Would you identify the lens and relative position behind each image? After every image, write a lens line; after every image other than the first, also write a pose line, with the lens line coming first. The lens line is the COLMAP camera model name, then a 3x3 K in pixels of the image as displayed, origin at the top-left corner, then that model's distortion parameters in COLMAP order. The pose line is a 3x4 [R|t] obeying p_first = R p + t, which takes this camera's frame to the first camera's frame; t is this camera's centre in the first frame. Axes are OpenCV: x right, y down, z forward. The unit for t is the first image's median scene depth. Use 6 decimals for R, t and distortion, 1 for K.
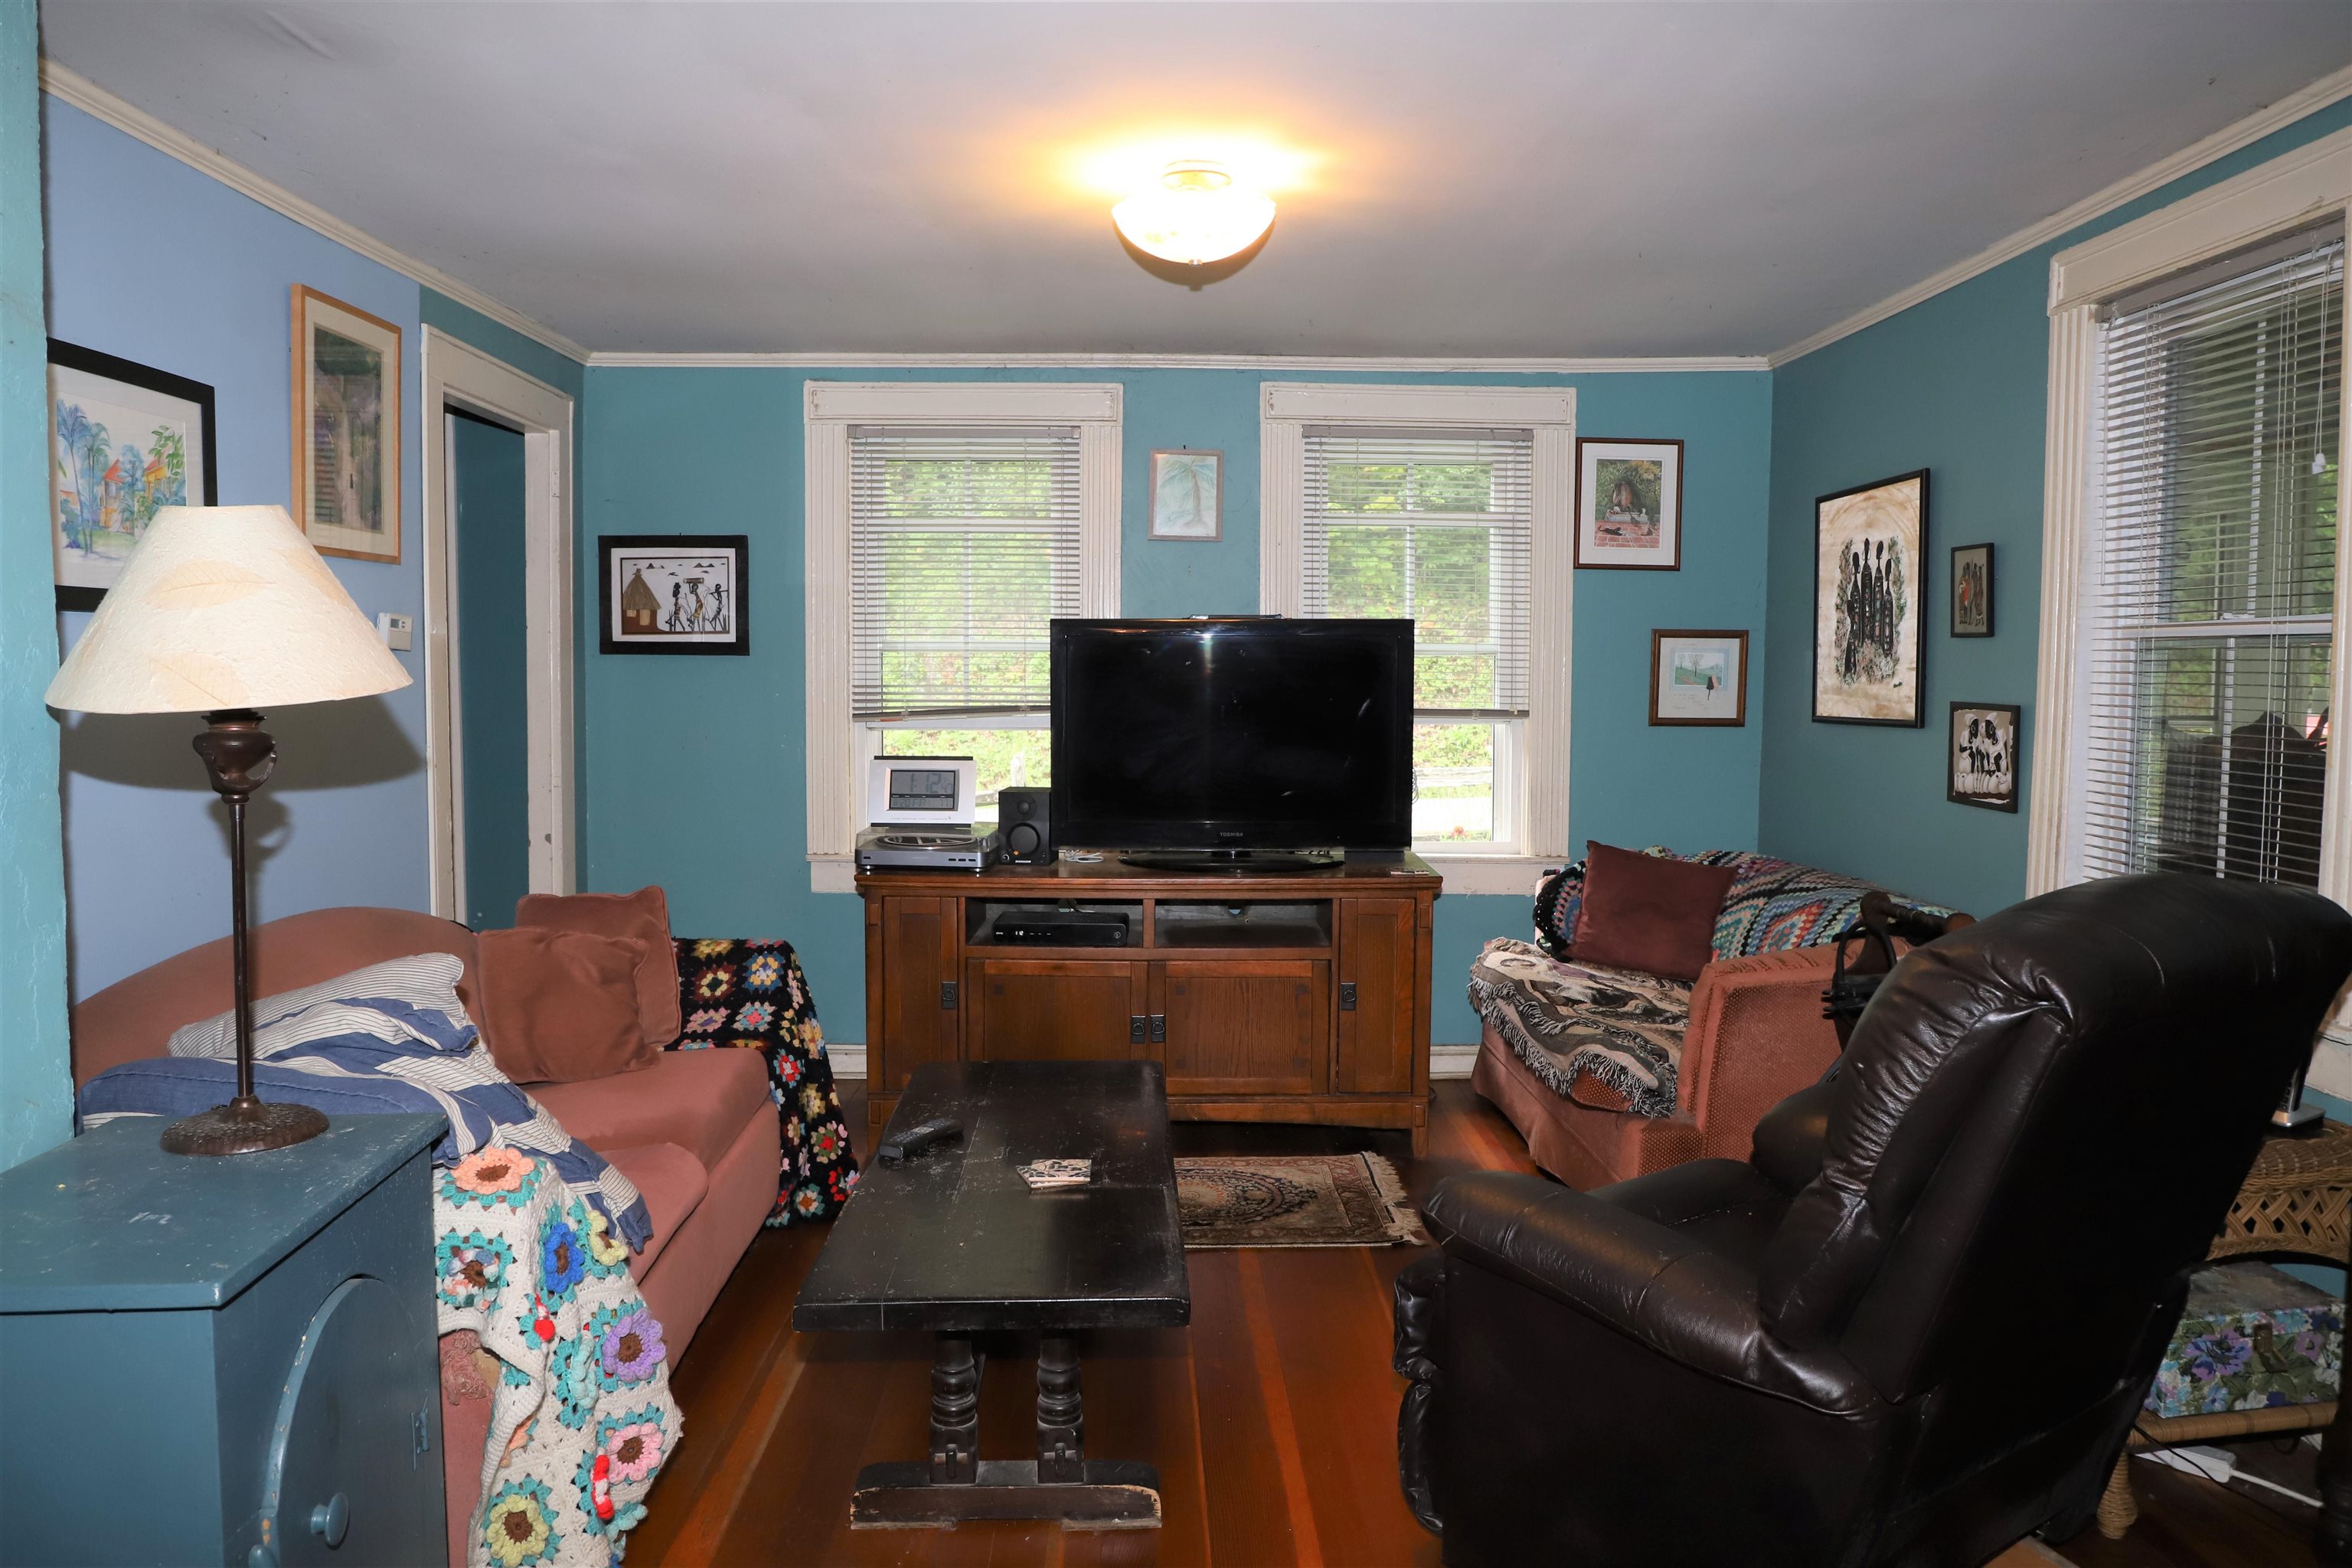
lens RADIAL K [[1588.9, 0, 1178.0], [0, 1588.9, 777.7], [0, 0, 1]] dist [-0.089429, 0.047743]
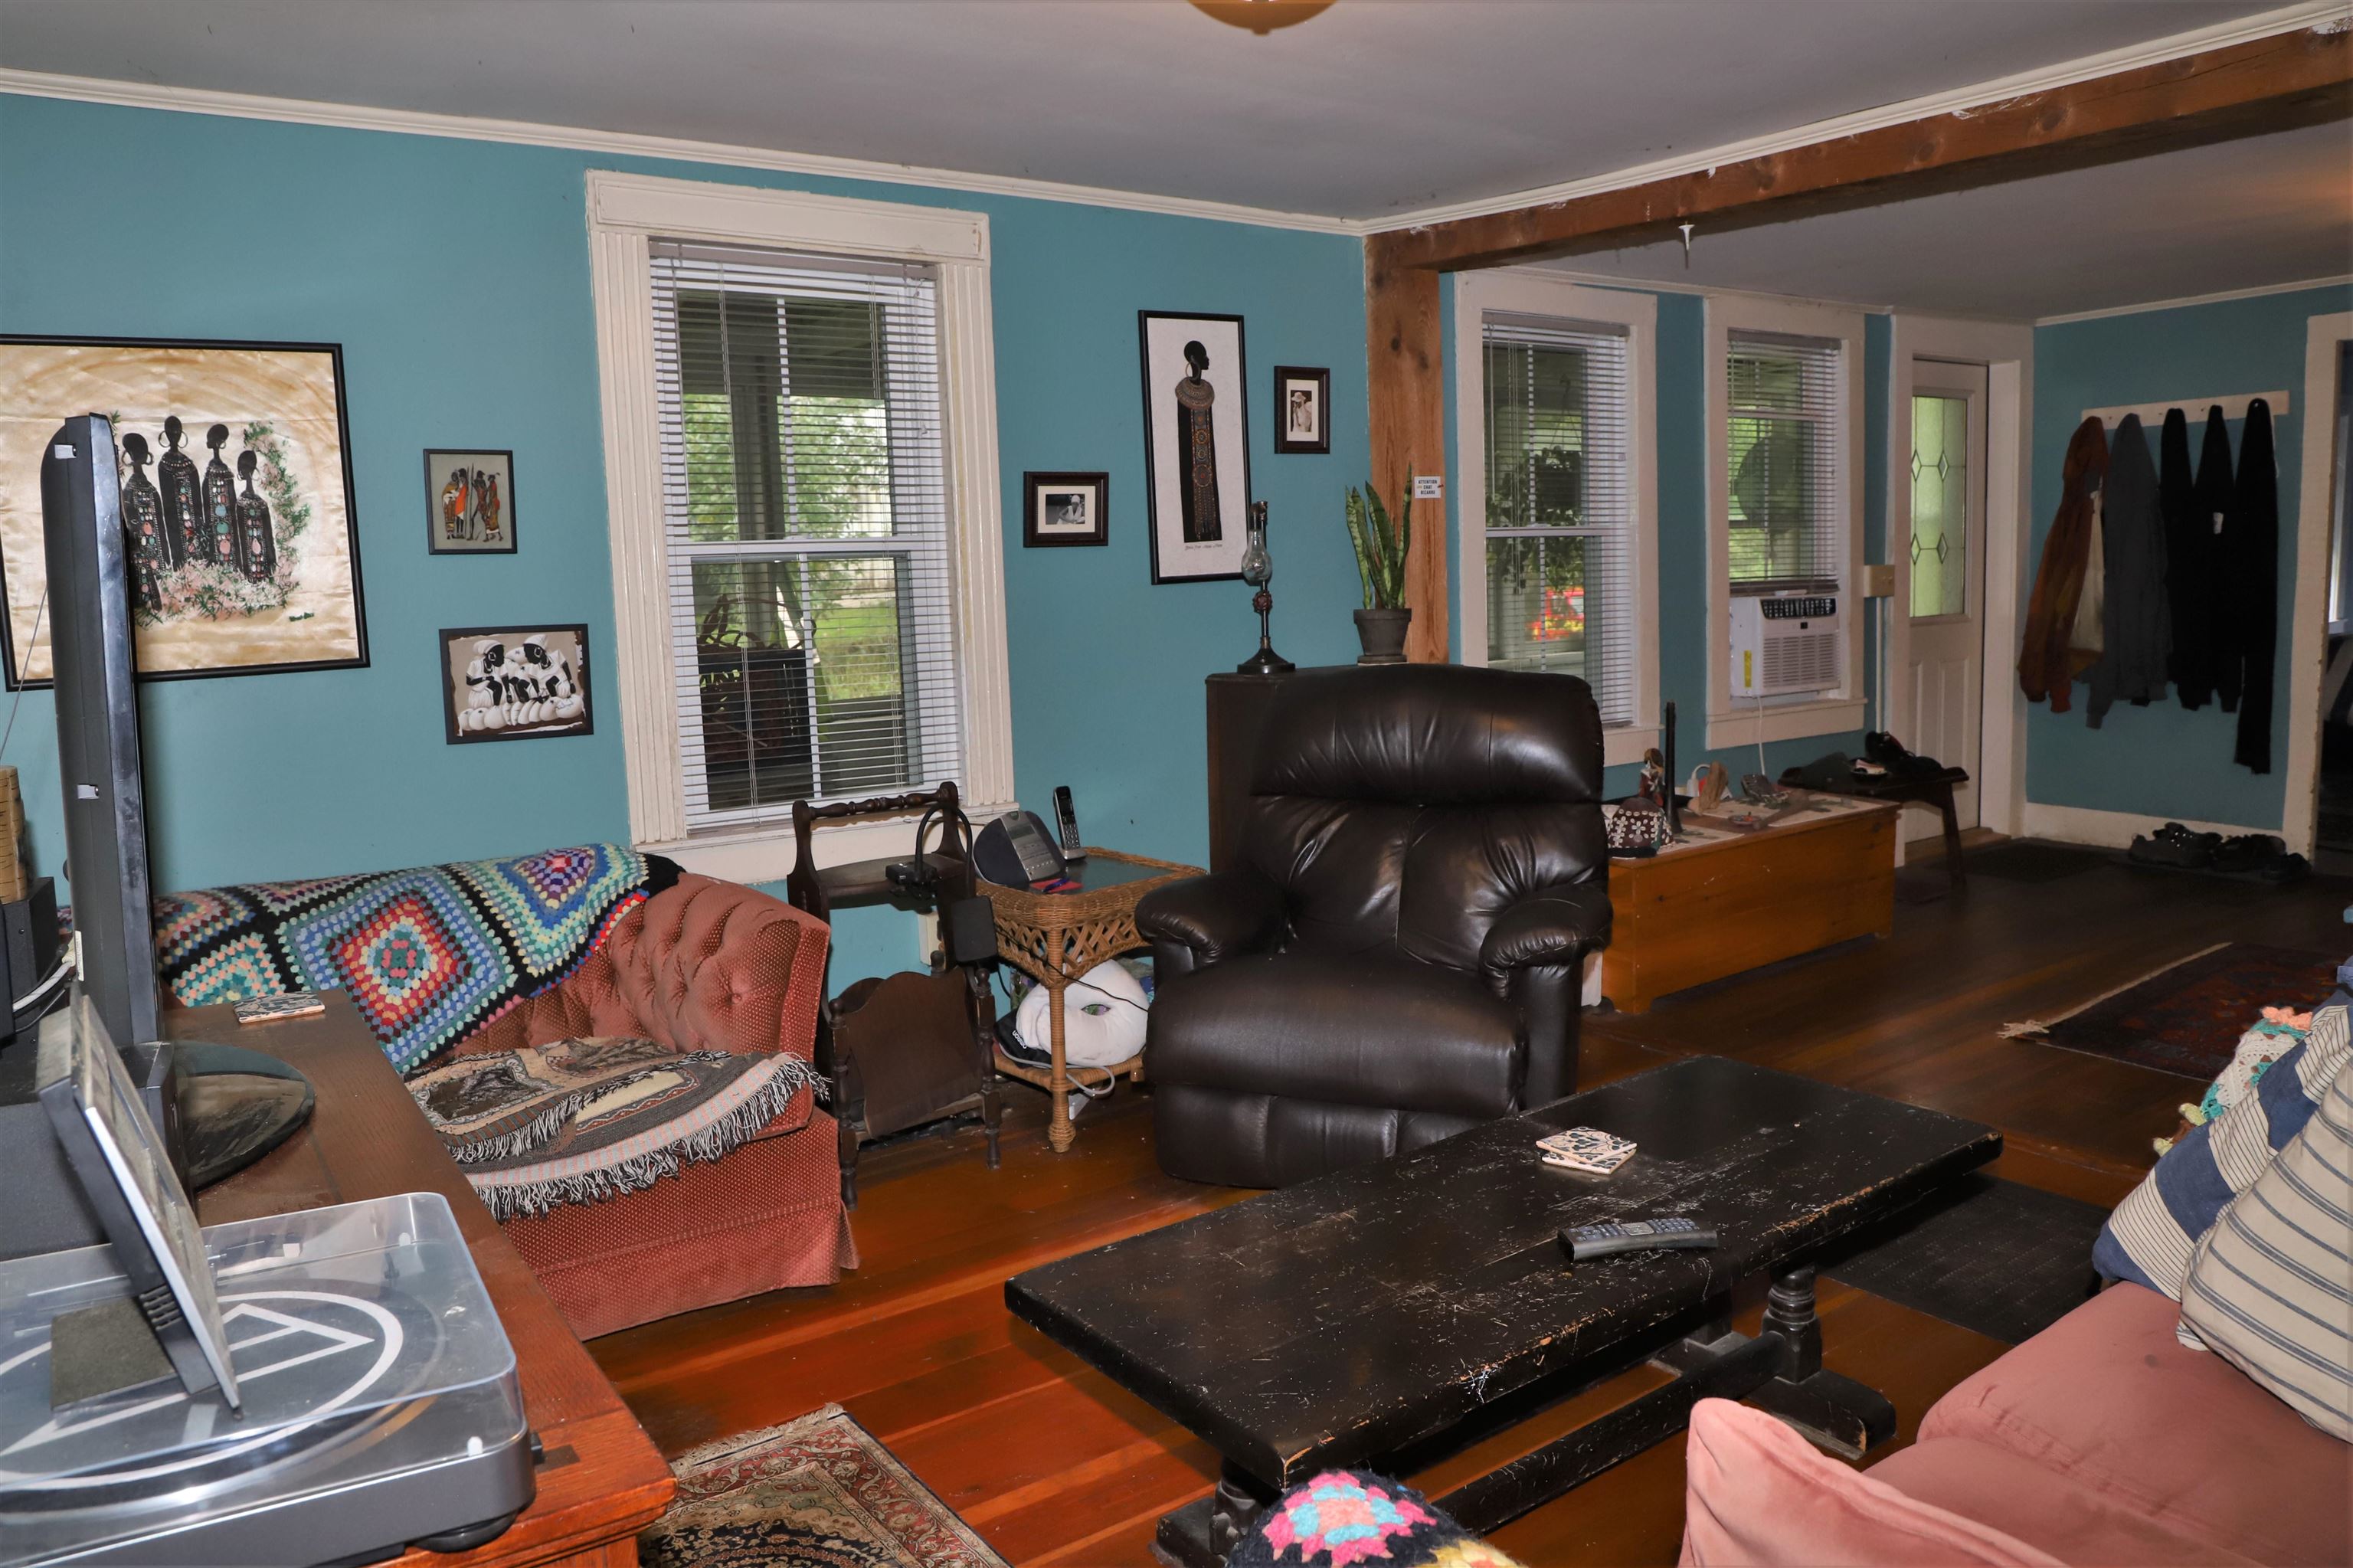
lens RADIAL K [[1652.8, 0, 1168.4], [0, 1652.8, 773.3], [0, 0, 1]] dist [-0.084834, 0.042984]
pose [[-0.559216, -0.081804, 0.824976, -0.489389], [0.087994, 0.983641, 0.157184, -0.078878], [-0.824339, 0.160493, -0.542870, 1.204756]]
